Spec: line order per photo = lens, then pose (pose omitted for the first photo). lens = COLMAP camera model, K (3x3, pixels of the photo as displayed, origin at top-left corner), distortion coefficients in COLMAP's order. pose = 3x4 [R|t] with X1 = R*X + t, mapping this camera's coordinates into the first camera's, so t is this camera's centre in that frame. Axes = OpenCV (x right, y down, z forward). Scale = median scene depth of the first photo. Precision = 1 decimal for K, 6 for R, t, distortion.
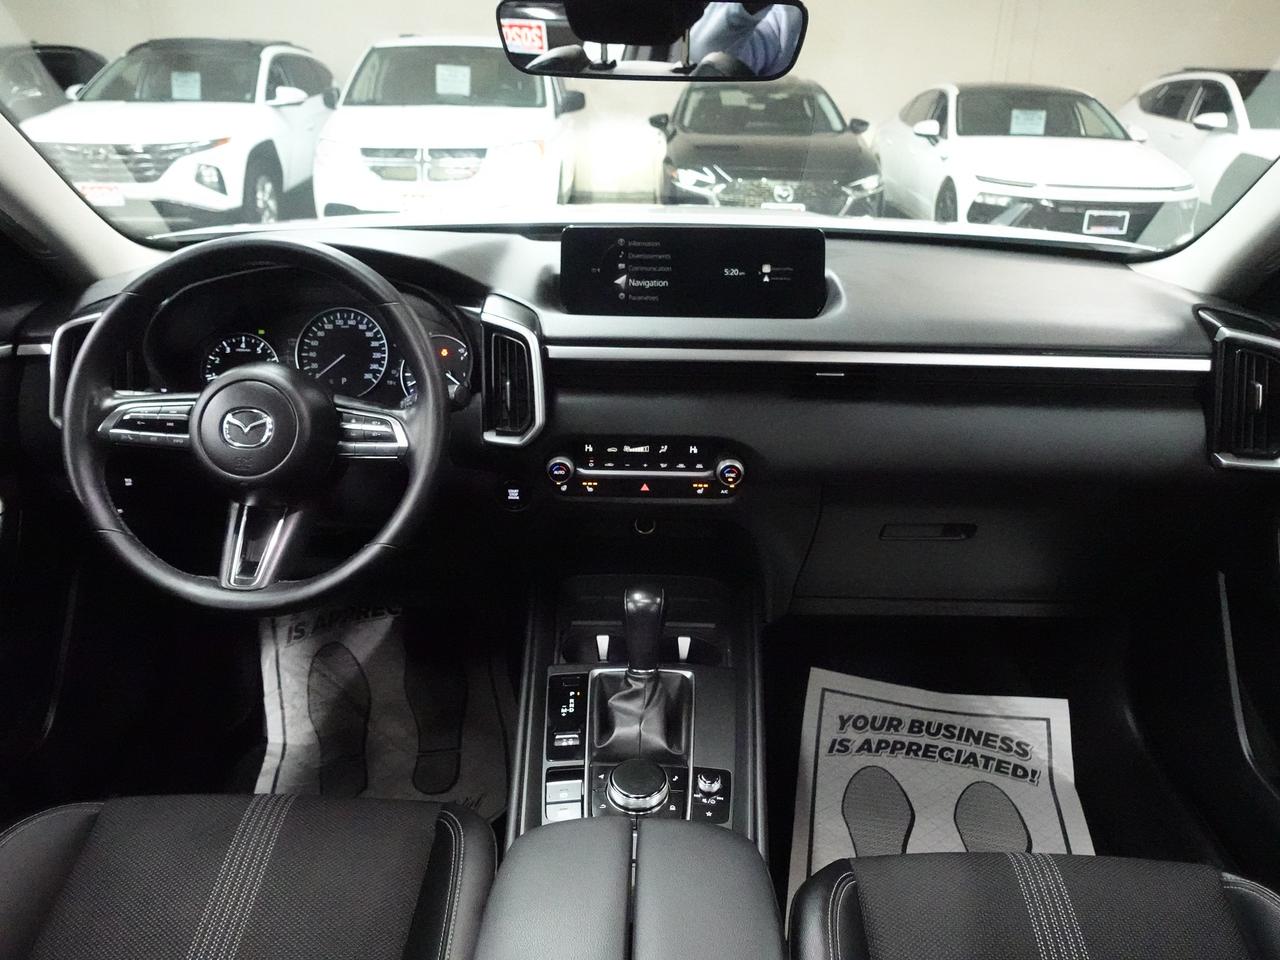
lens RADIAL K [[942.2, 0, 640.0], [0, 942.2, 480.0], [0, 0, 1]] dist [-0.007713, -0.006536]
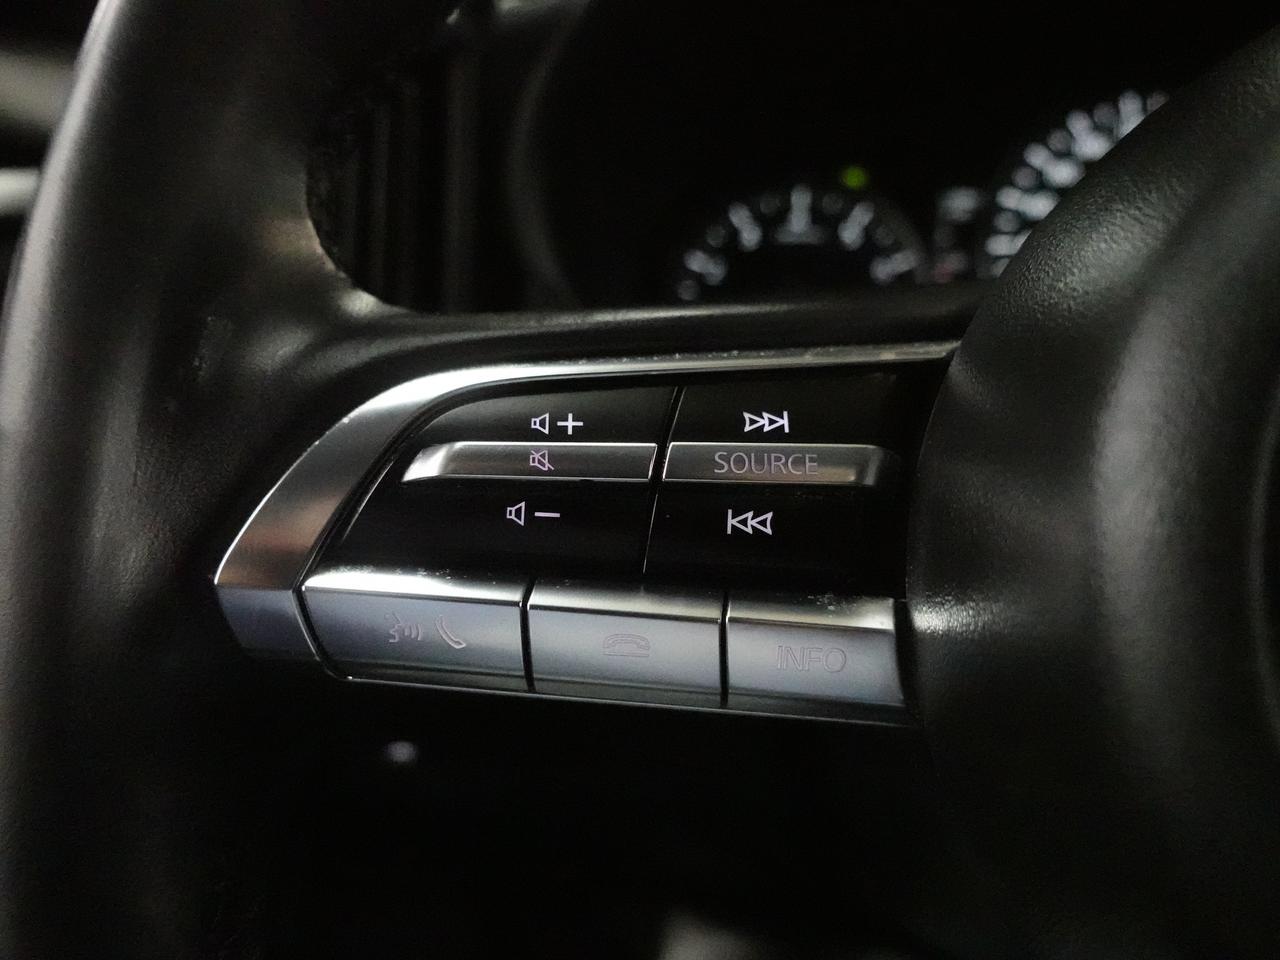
lens RADIAL K [[1010.7, 0, 640.2], [0, 1010.7, 480.4], [0, 0, 1]] dist [-0.091156, -0.002333]
pose [[0.956260, 0.001835, -0.292512, -0.378048], [-0.016763, 0.998681, -0.048535, -0.046432], [0.292037, 0.051315, 0.955029, 0.693097]]
